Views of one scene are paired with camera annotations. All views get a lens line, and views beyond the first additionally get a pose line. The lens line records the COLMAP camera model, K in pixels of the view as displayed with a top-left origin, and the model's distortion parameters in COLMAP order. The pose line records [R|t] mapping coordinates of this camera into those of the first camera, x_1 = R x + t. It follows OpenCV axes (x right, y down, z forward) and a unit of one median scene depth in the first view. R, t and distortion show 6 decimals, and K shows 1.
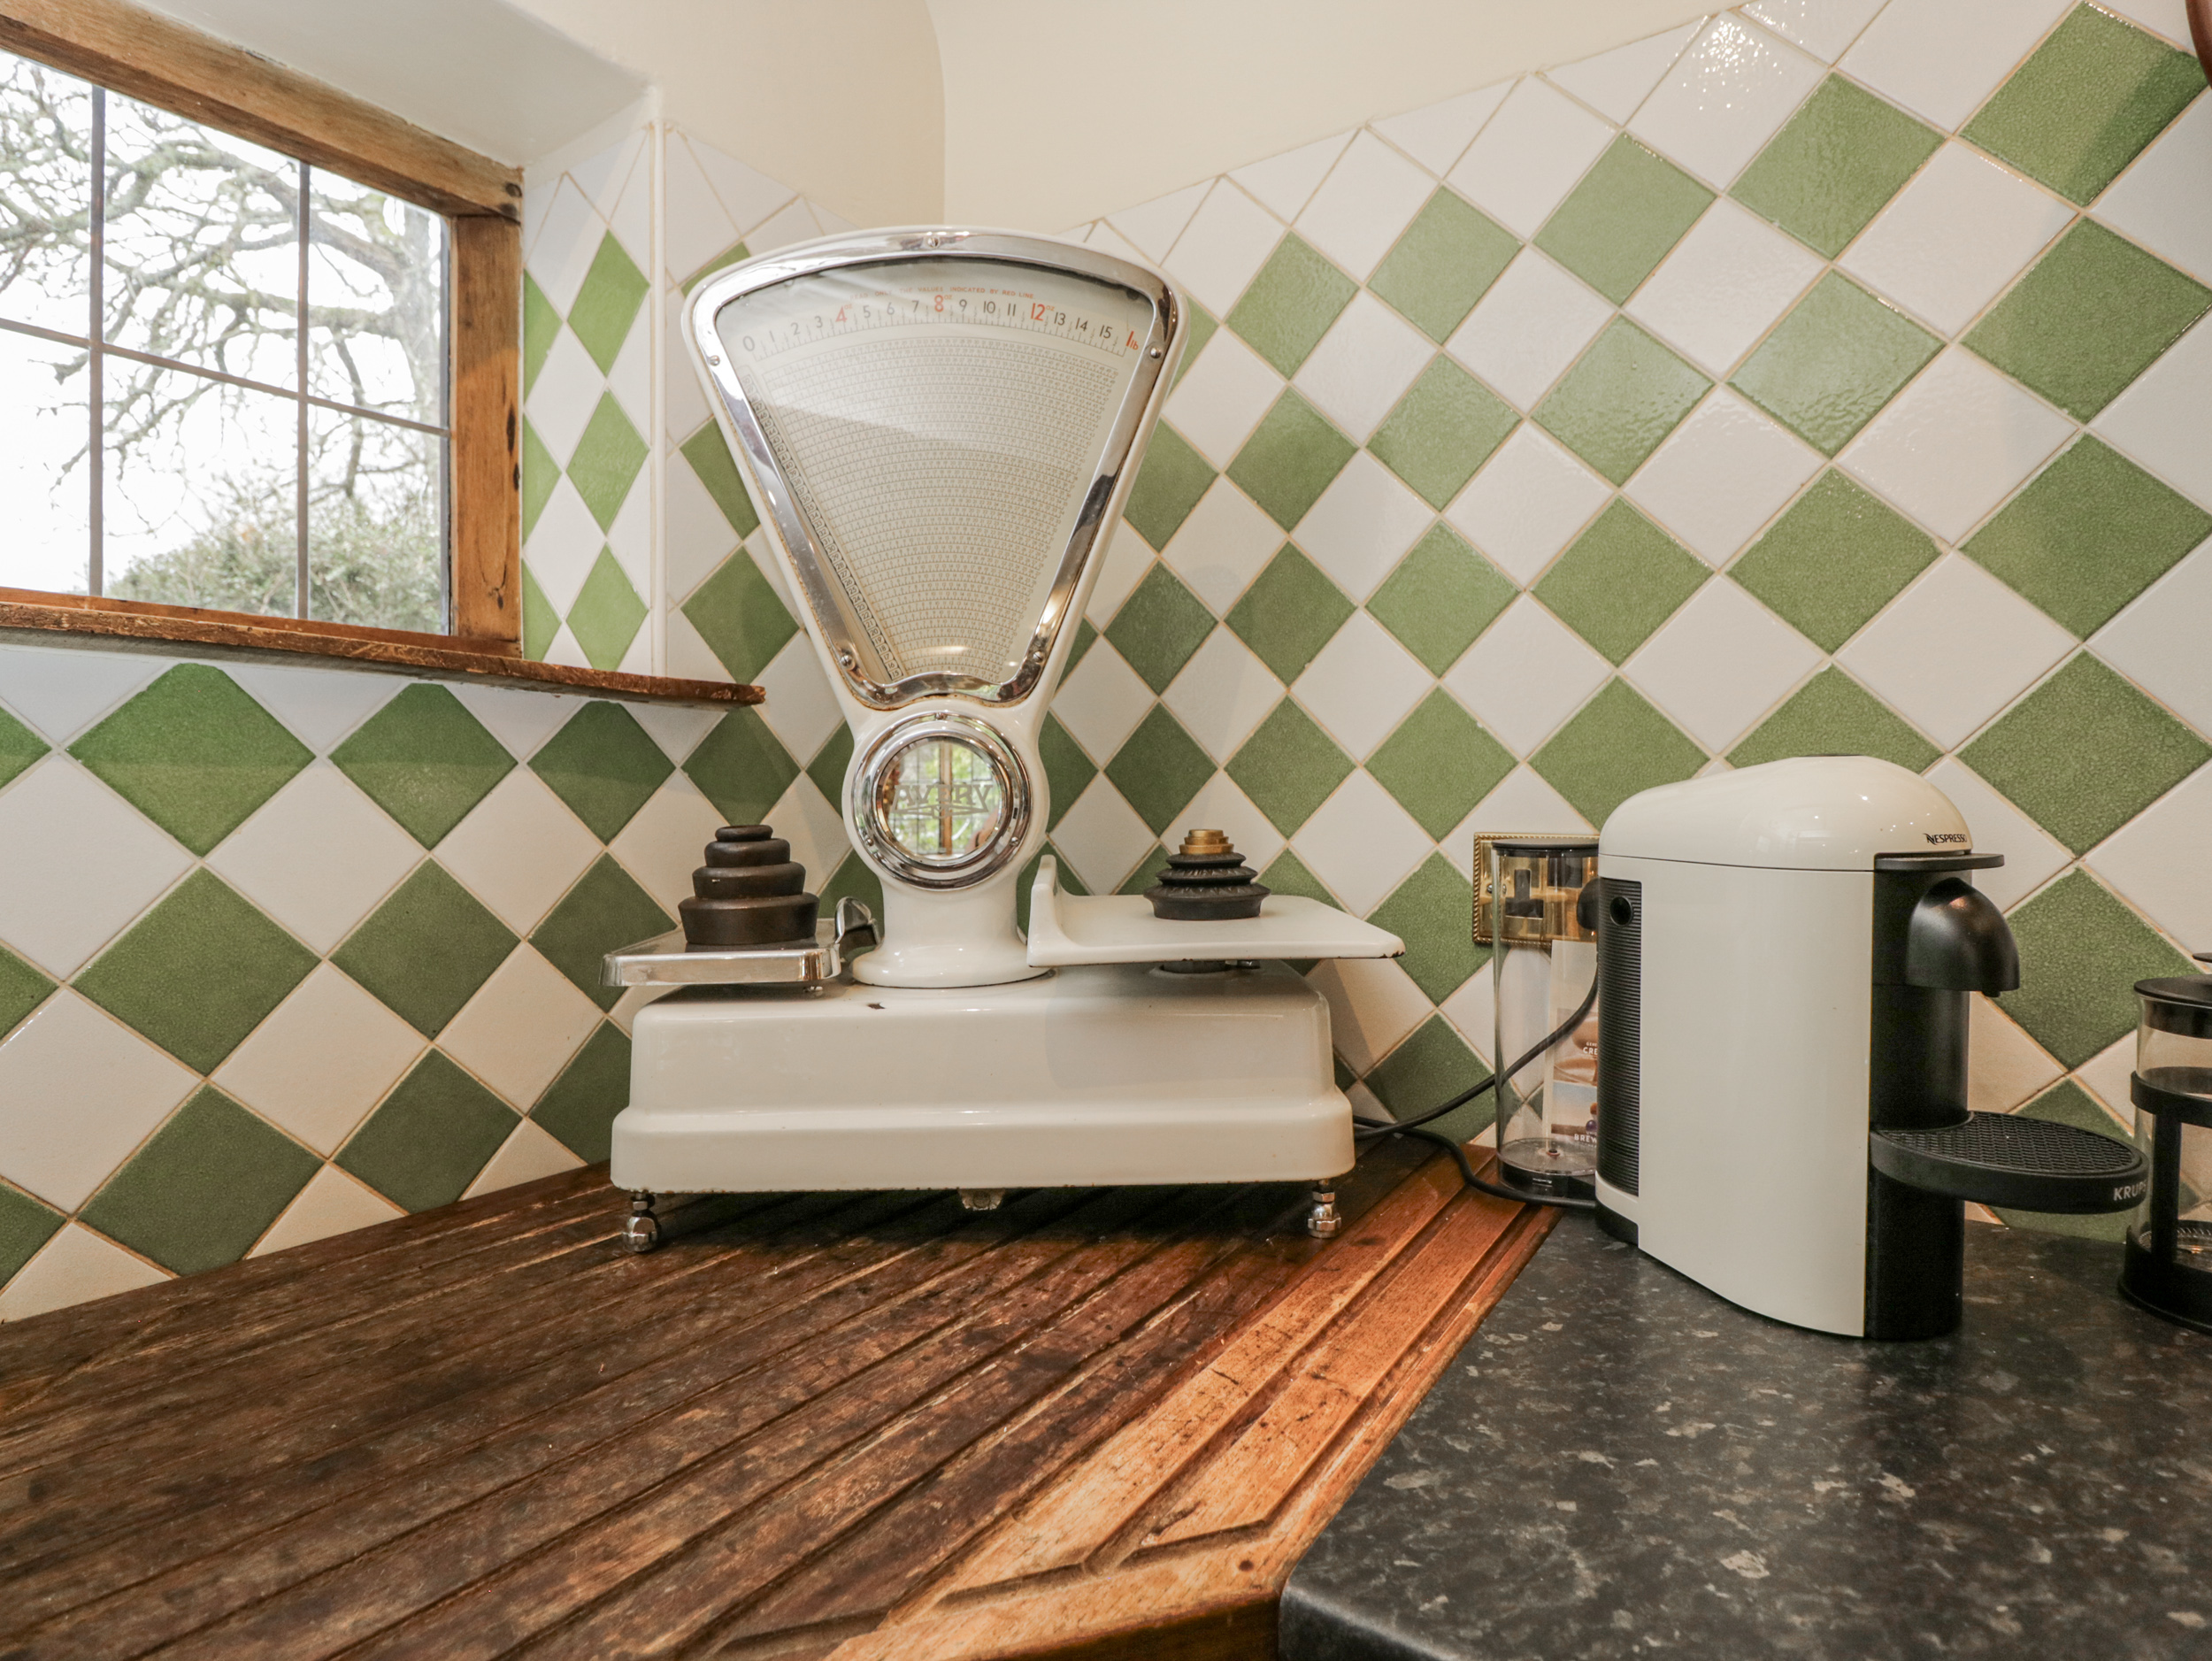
lens RADIAL K [[1164.7, 0, 1098.7], [0, 1164.7, 825.6], [0, 0, 1]] dist [-0.000135, -0.012360]
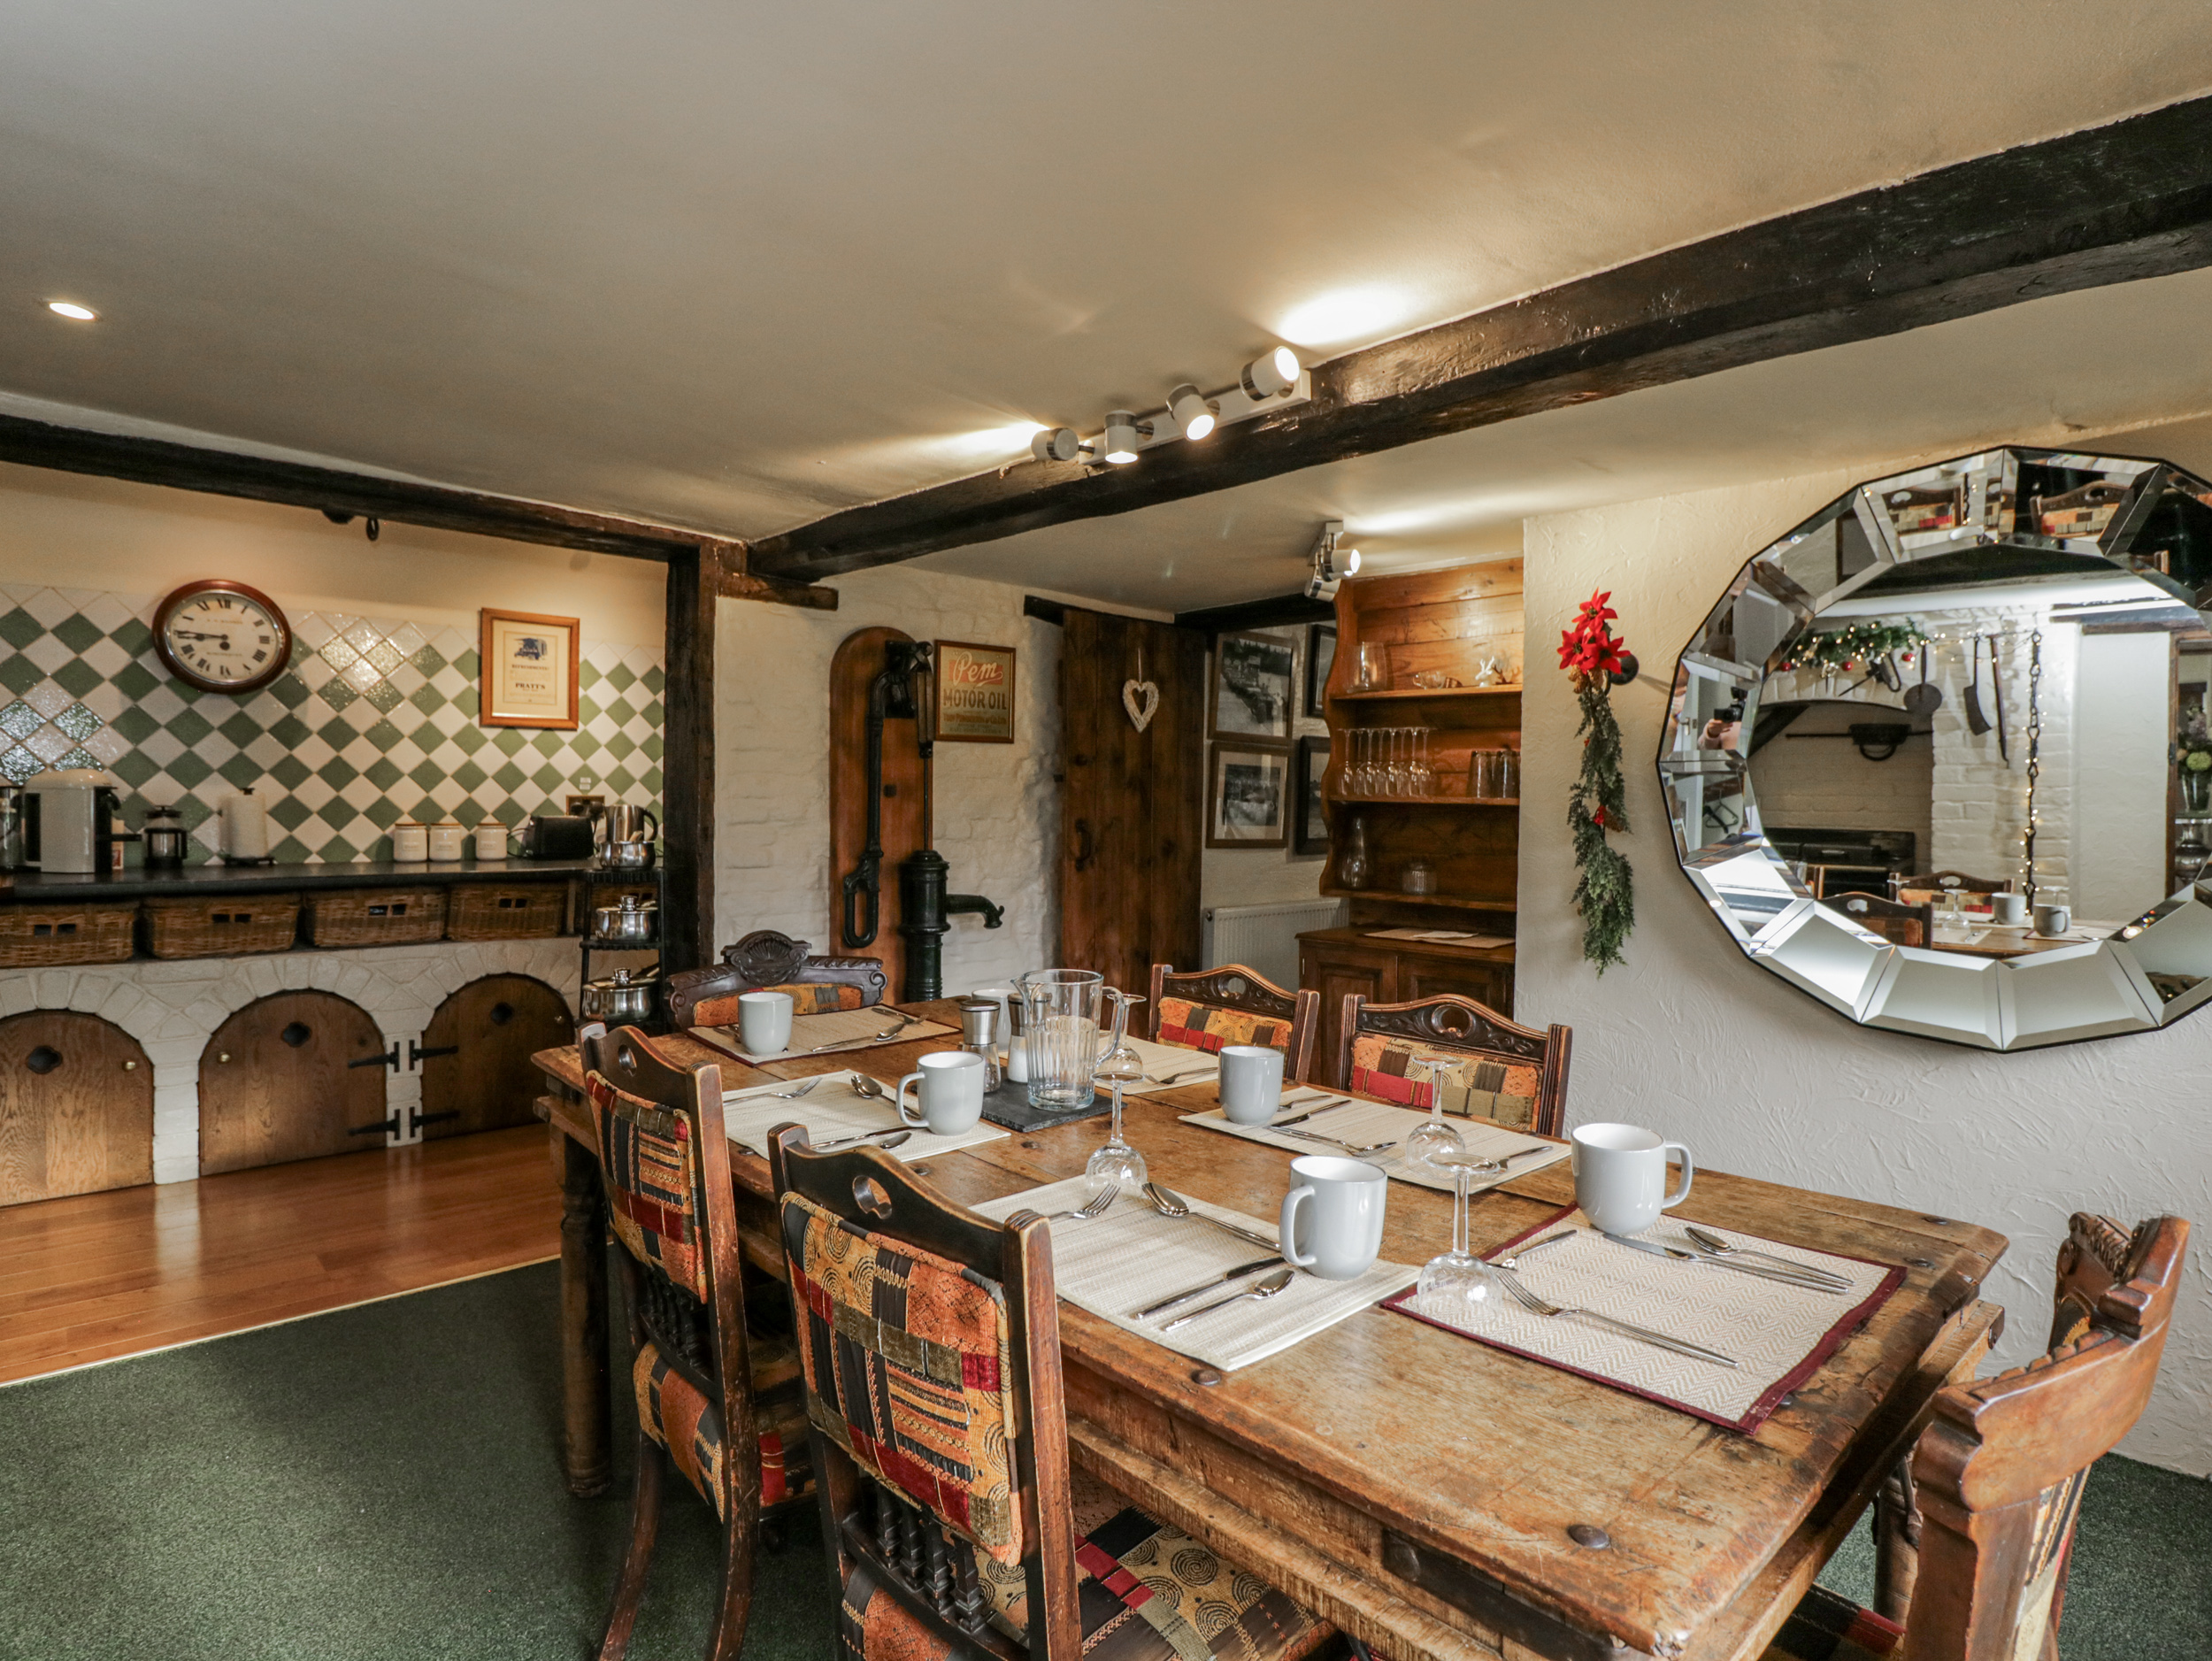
lens RADIAL K [[1164.7, 0, 1104.6], [0, 1164.7, 831.3], [0, 0, 1]] dist [-0.000135, -0.012360]
pose [[0.206328, -0.021196, 0.978253, -2.471878], [0.009291, 0.999763, 0.019702, 0.116722], [-0.978439, 0.005024, 0.206476, -3.207831]]
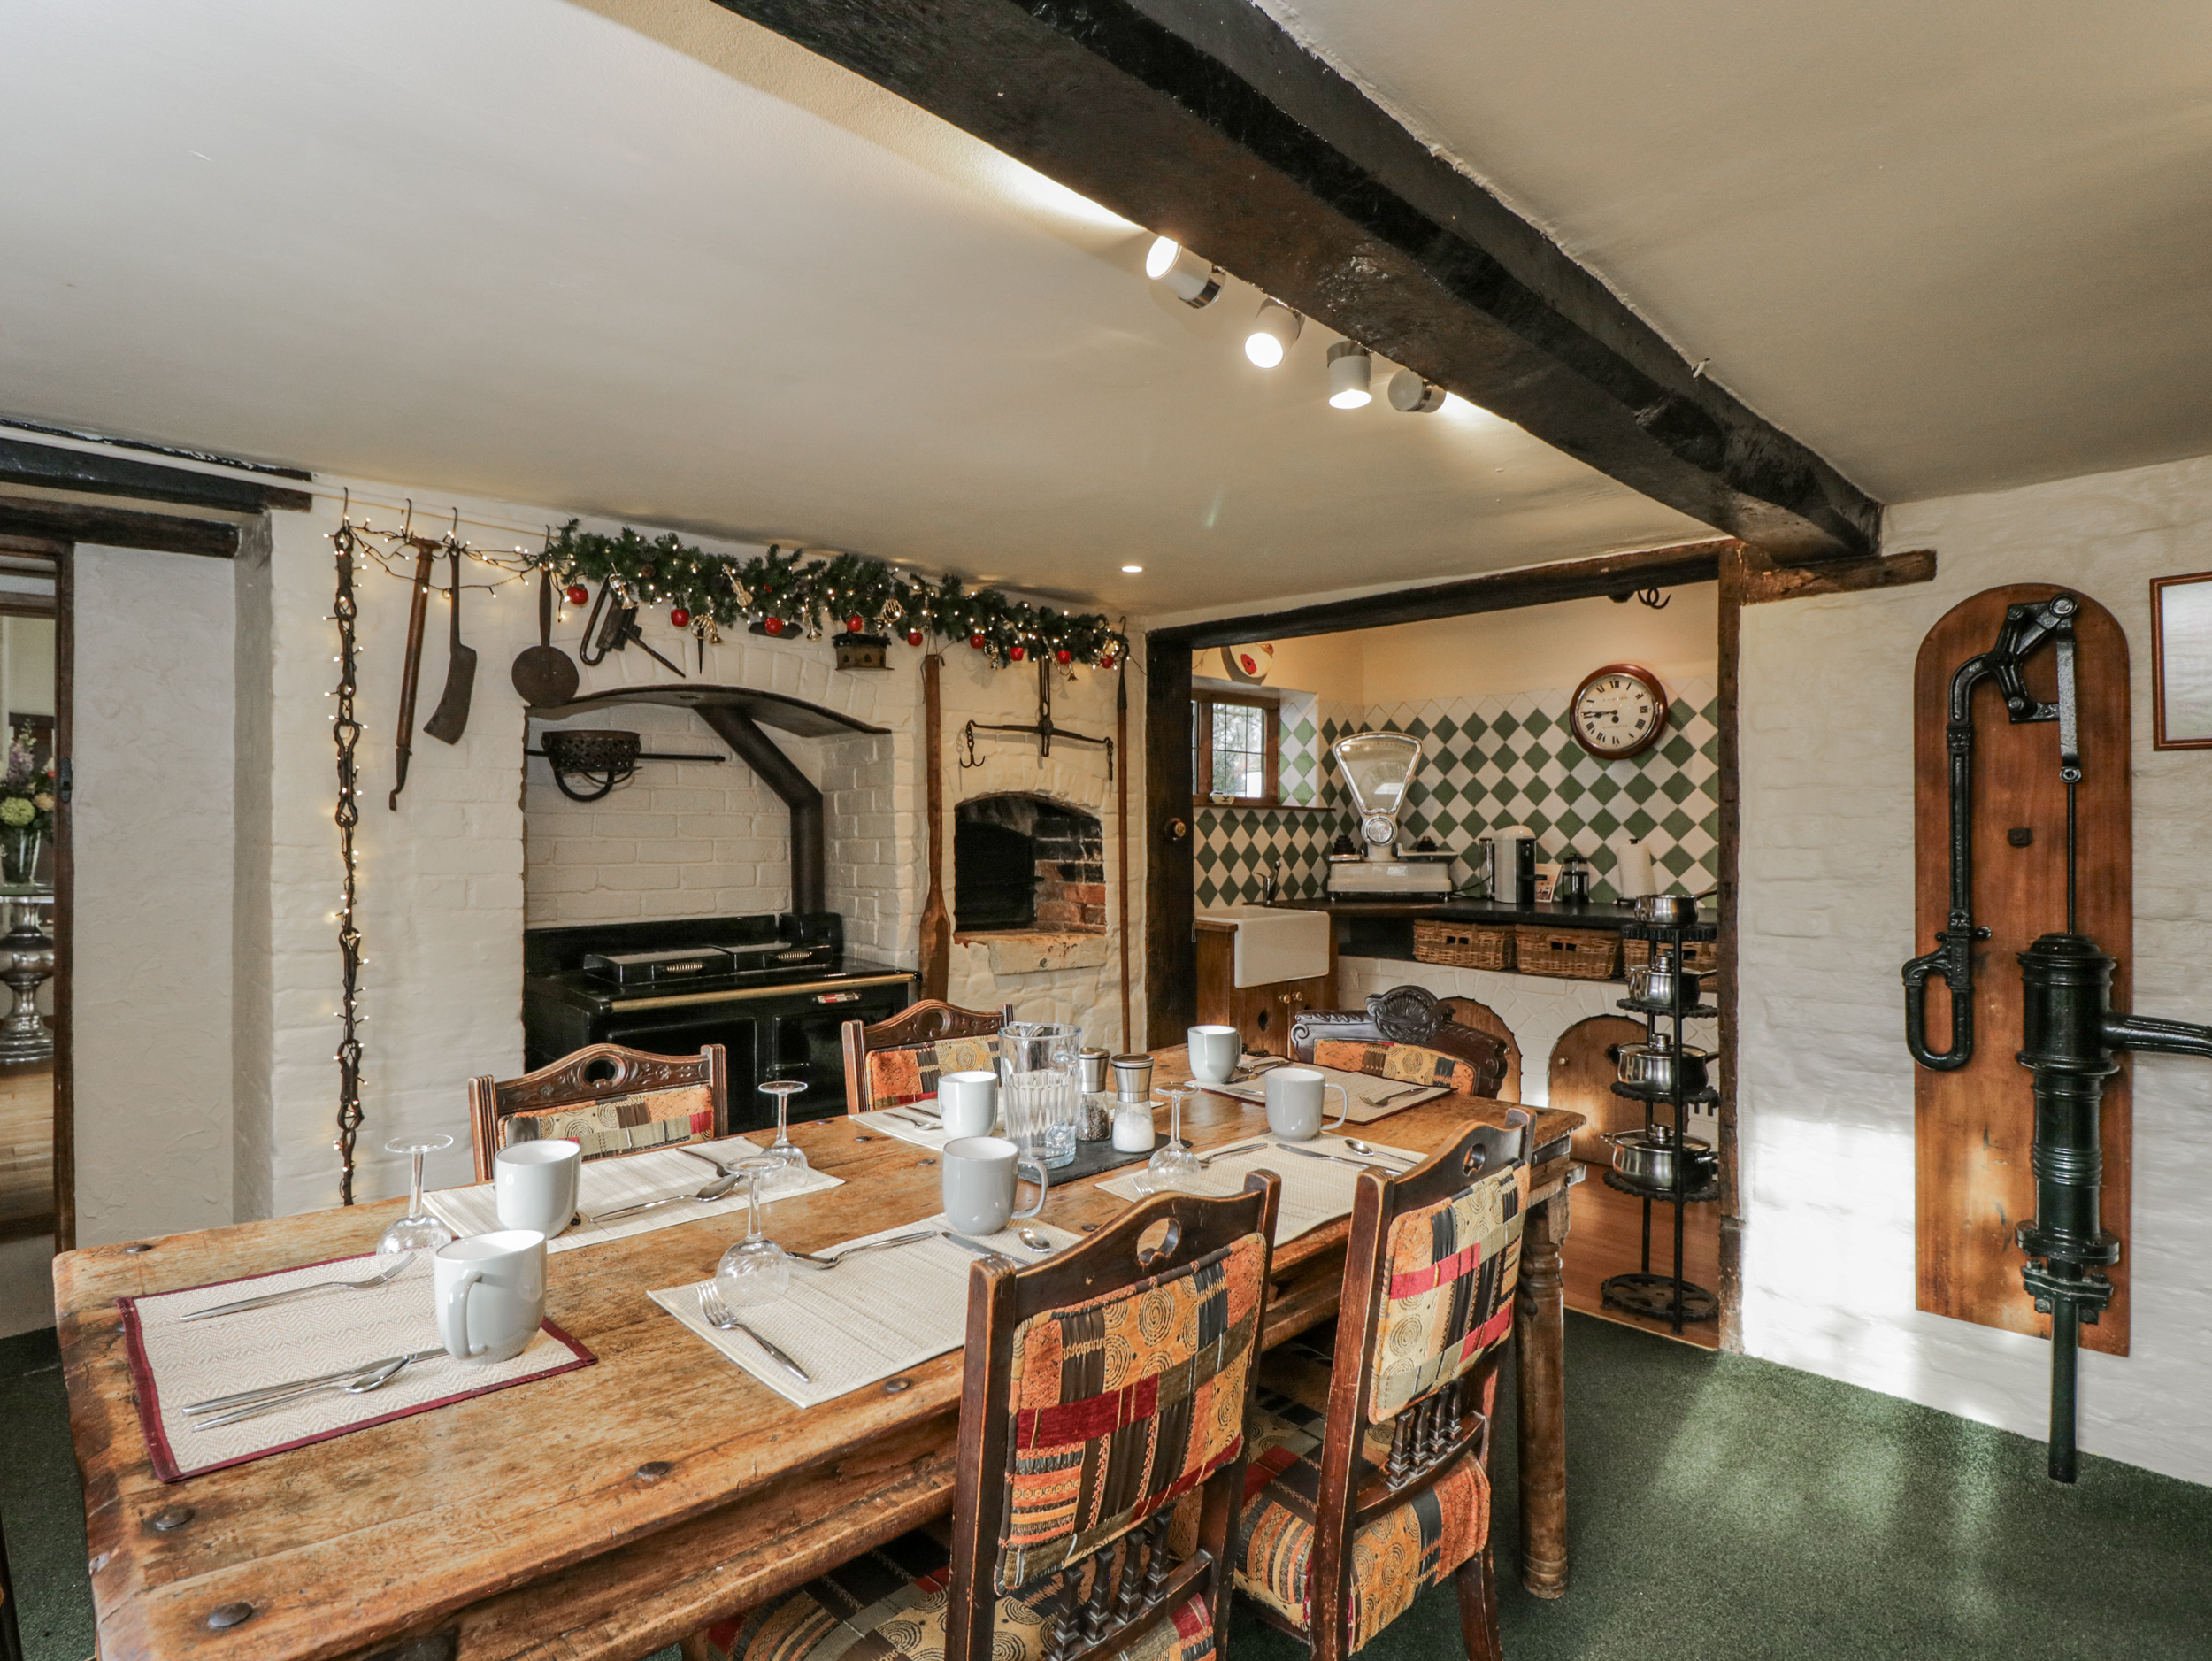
lens RADIAL K [[1164.7, 0, 1108.2], [0, 1164.7, 836.6], [0, 0, 1]] dist [-0.000135, -0.012360]
pose [[0.979901, 0.004007, -0.199445, -0.270933], [-0.007805, 0.999803, -0.018261, 0.111631], [0.199332, 0.019451, 0.979739, -4.492112]]
